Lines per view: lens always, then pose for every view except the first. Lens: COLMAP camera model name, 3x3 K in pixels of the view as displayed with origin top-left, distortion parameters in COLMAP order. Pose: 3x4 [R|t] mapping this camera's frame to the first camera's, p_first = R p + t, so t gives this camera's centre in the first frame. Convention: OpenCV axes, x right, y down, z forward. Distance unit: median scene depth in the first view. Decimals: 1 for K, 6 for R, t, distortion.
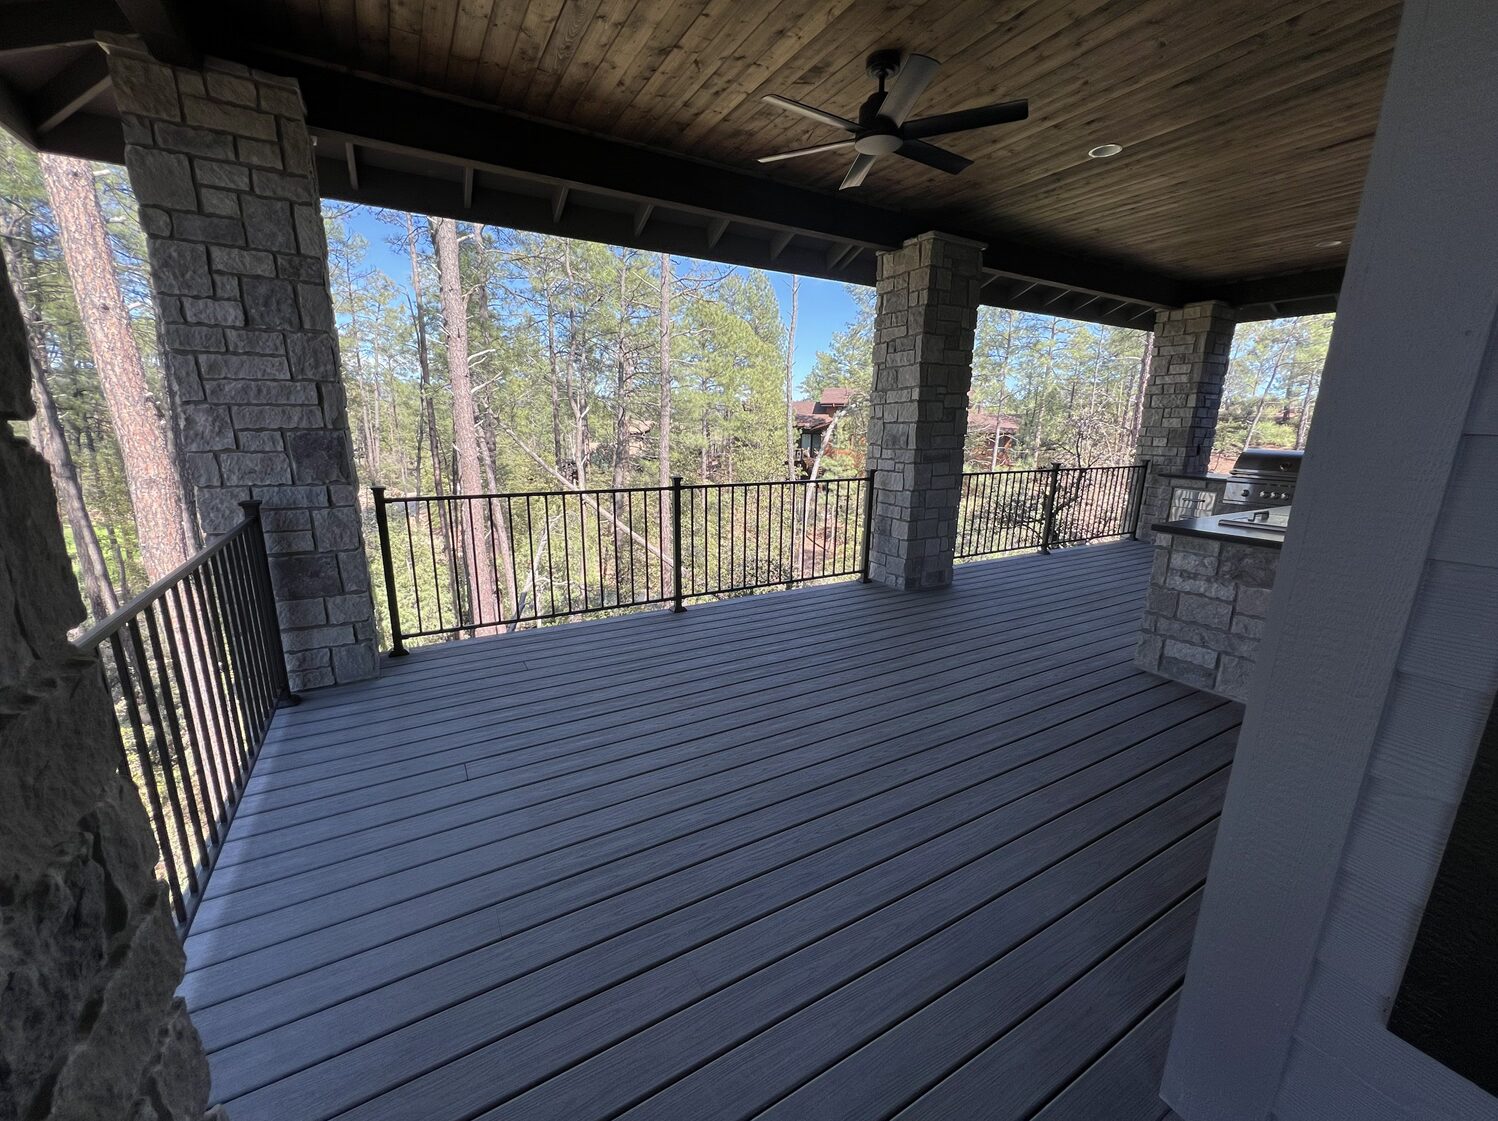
lens RADIAL K [[594.6, 0, 746.3], [0, 594.6, 561.3], [0, 0, 1]] dist [0.001400, -0.000185]
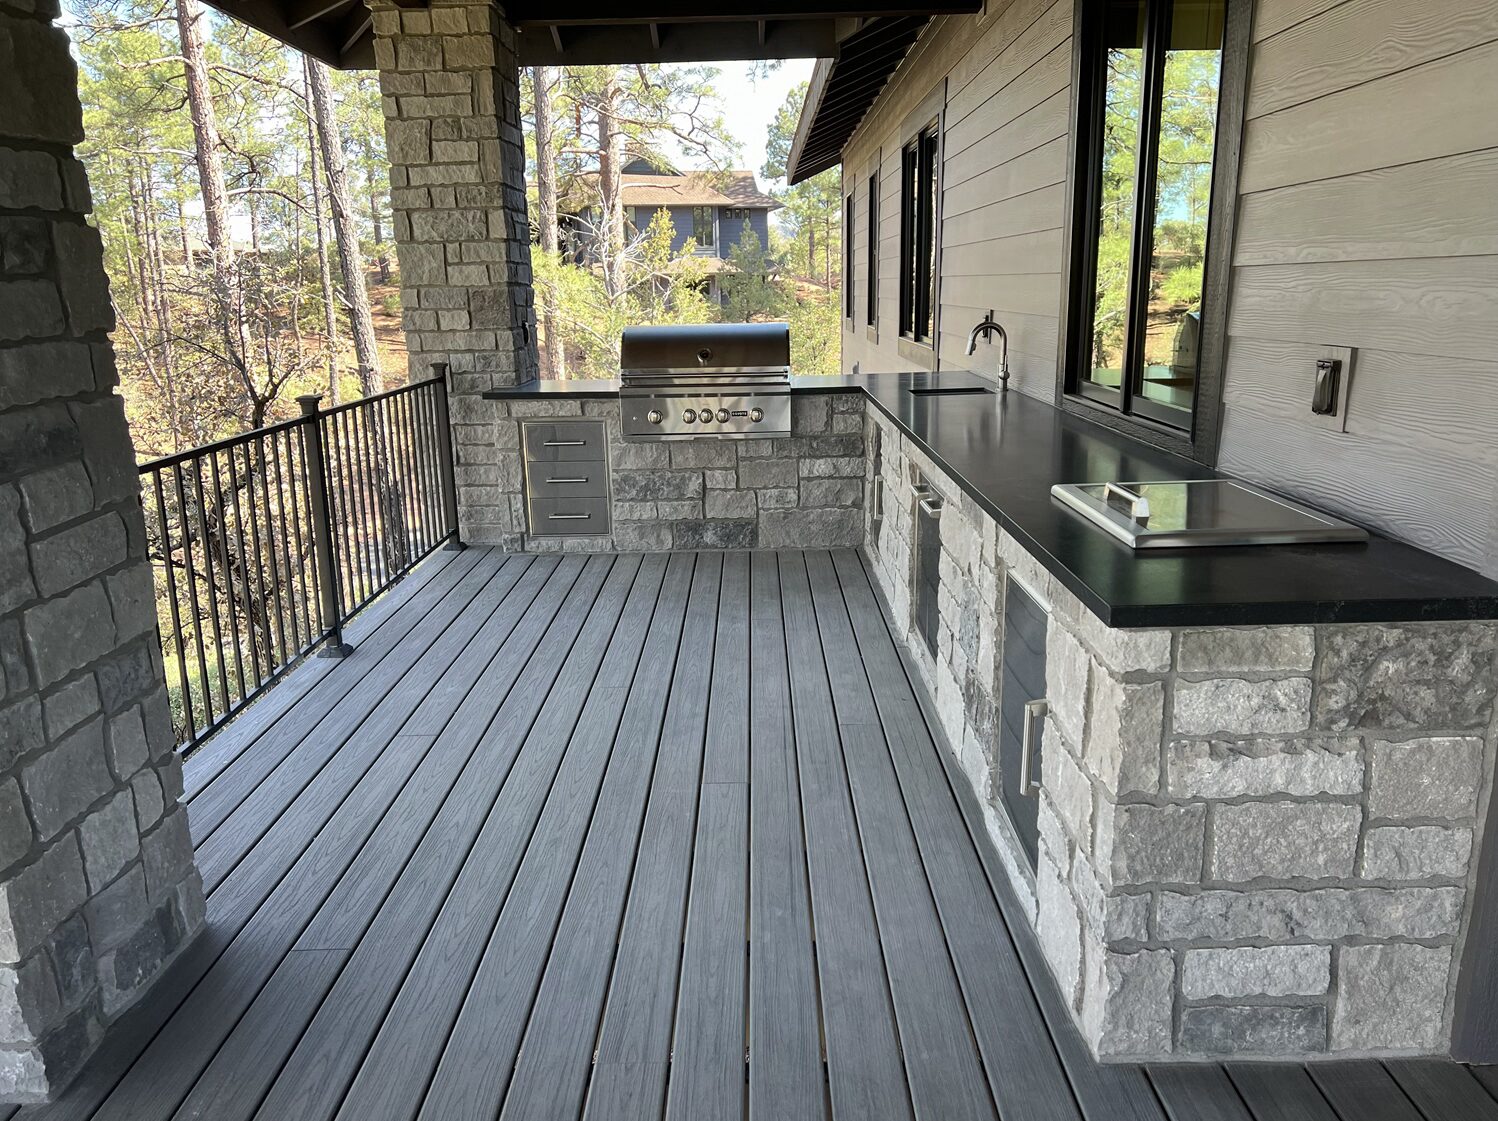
lens RADIAL K [[1126.1, 0, 750.1], [0, 1126.1, 565.2], [0, 0, 1]] dist [0.013247, 0.002846]
pose [[0.499944, -0.235954, 0.833296, 0.160353], [0.228778, 0.963974, 0.135699, -0.200733], [-0.835294, 0.122798, 0.535914, 0.886162]]
